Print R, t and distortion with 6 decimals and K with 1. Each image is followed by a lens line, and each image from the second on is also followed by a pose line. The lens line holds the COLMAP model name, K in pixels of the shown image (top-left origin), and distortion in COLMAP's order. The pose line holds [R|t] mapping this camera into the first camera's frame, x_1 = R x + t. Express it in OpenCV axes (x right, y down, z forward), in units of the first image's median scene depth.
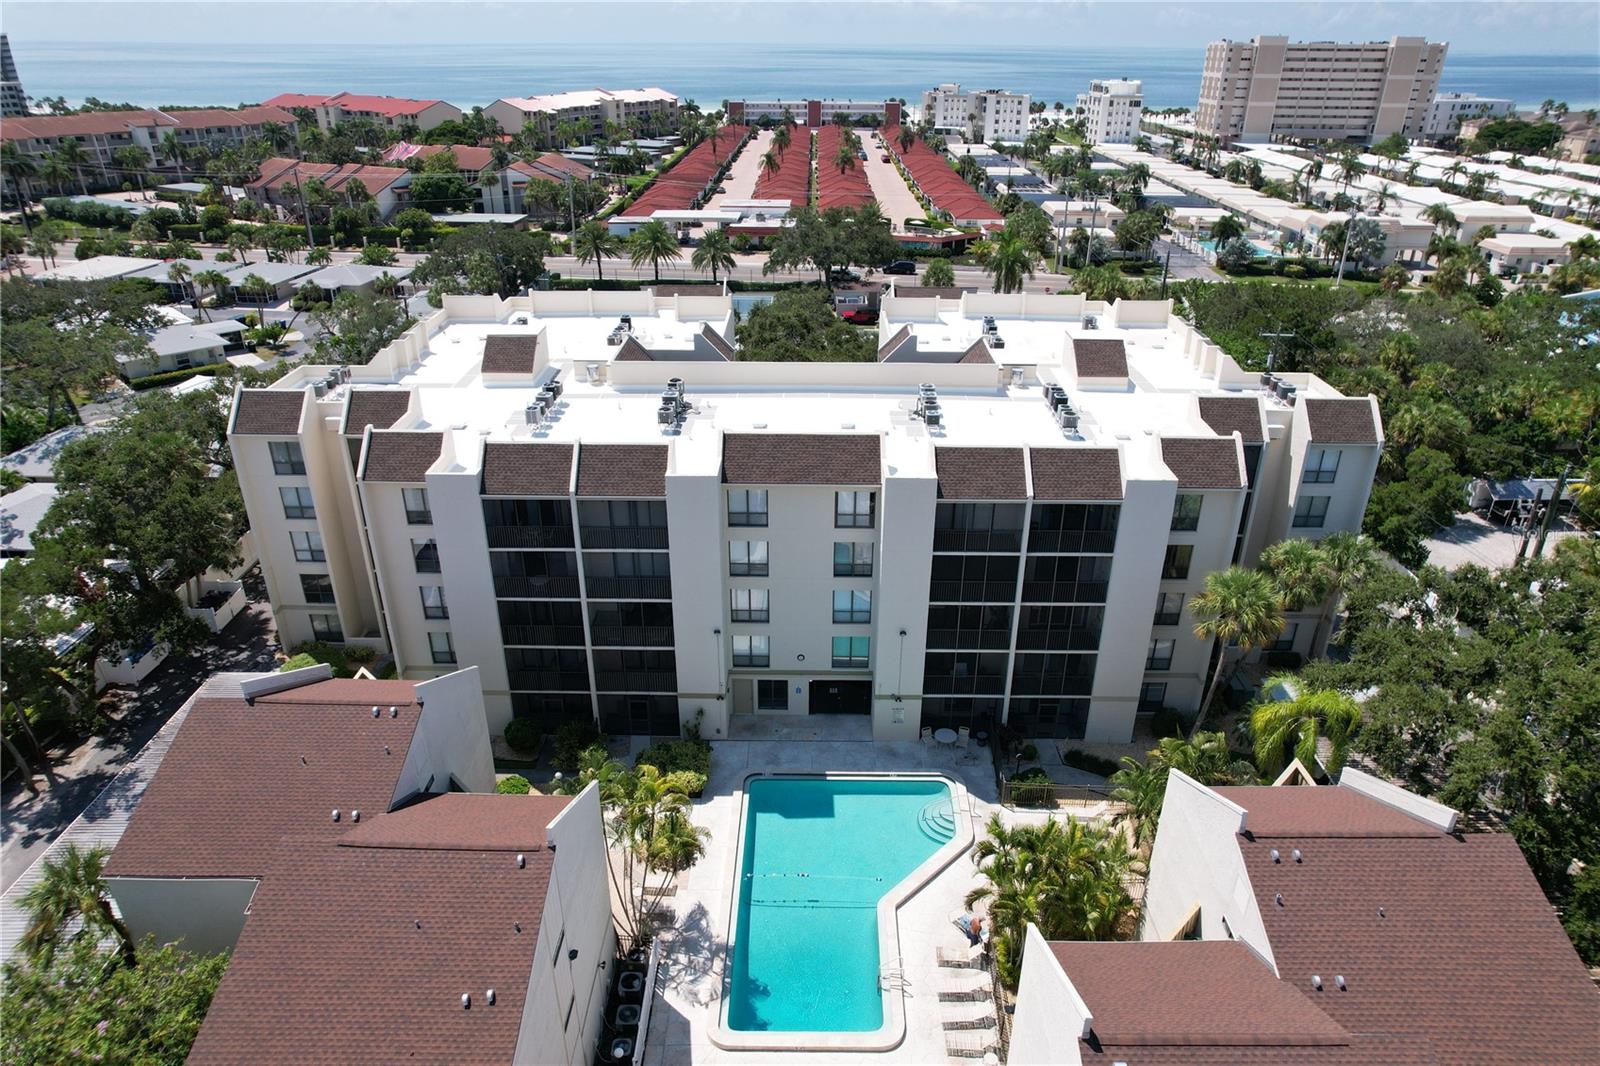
lens RADIAL K [[1027.6, 0, 799.9], [0, 1027.6, 540.7], [0, 0, 1]] dist [-0.067017, 0.050917]
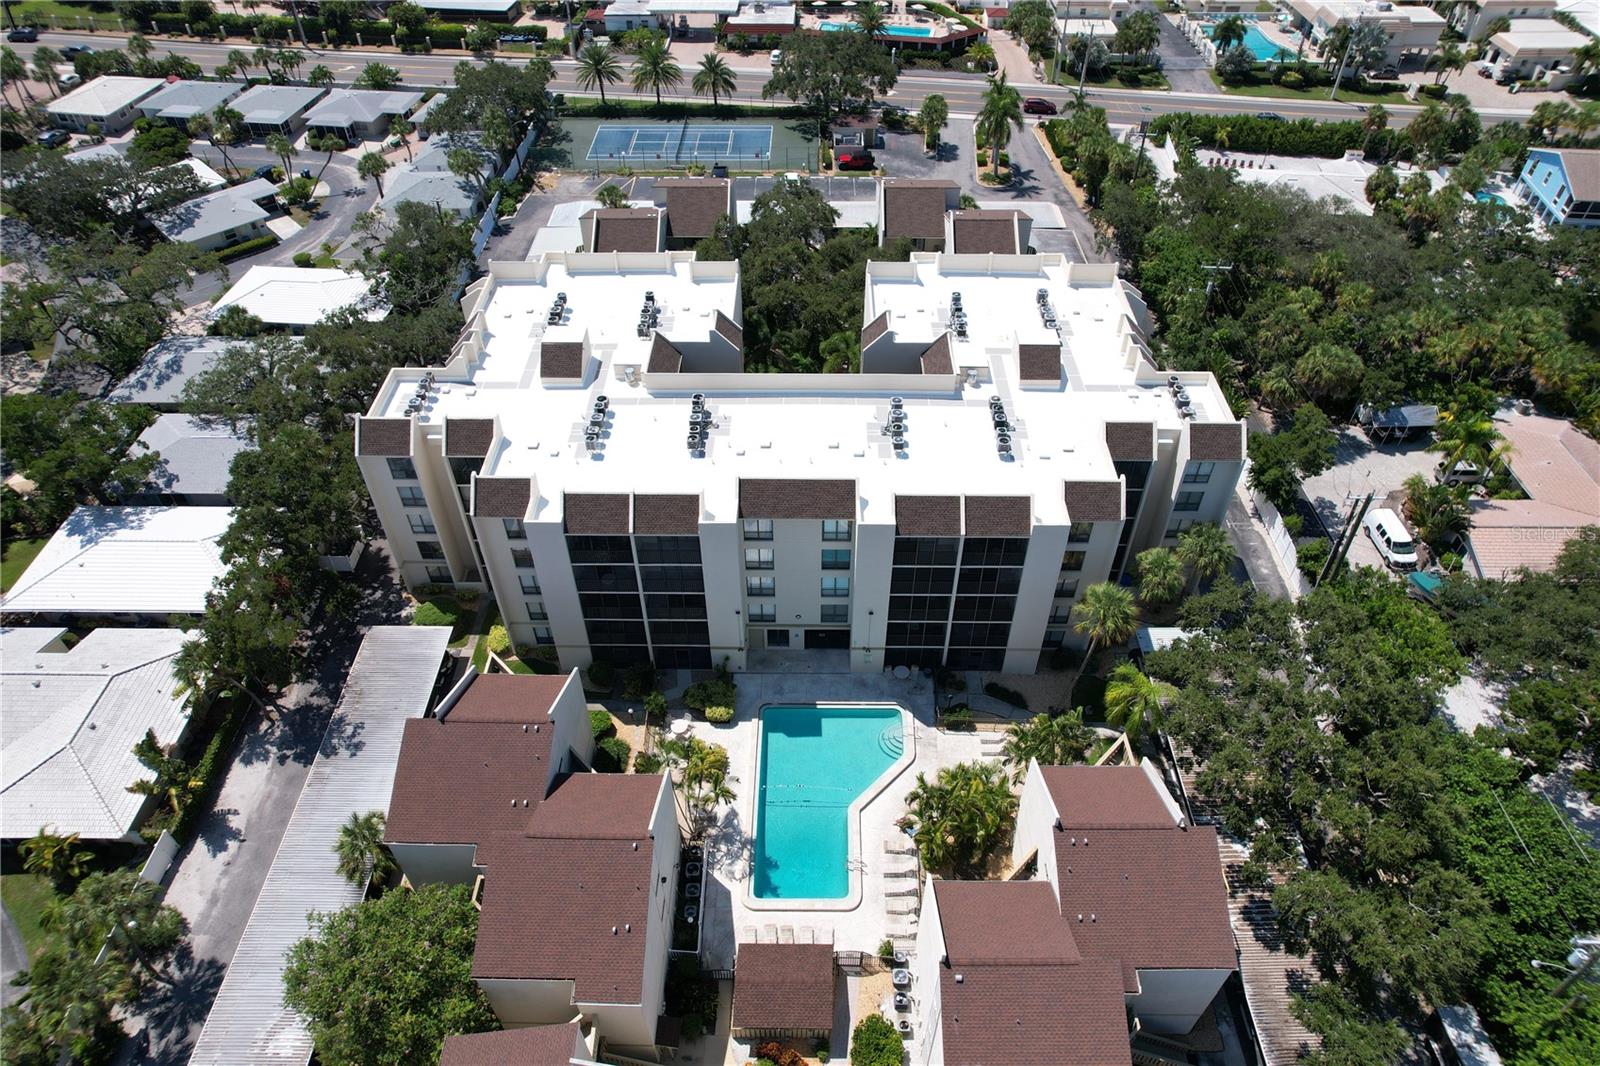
lens RADIAL K [[1027.6, 0, 798.7], [0, 1027.6, 547.7], [0, 0, 1]] dist [-0.067017, 0.050917]
pose [[0.999973, -0.004788, -0.005606, 0.008382], [0.006276, 0.951832, 0.306555, -0.346954], [0.003868, -0.306581, 0.951837, -0.246815]]
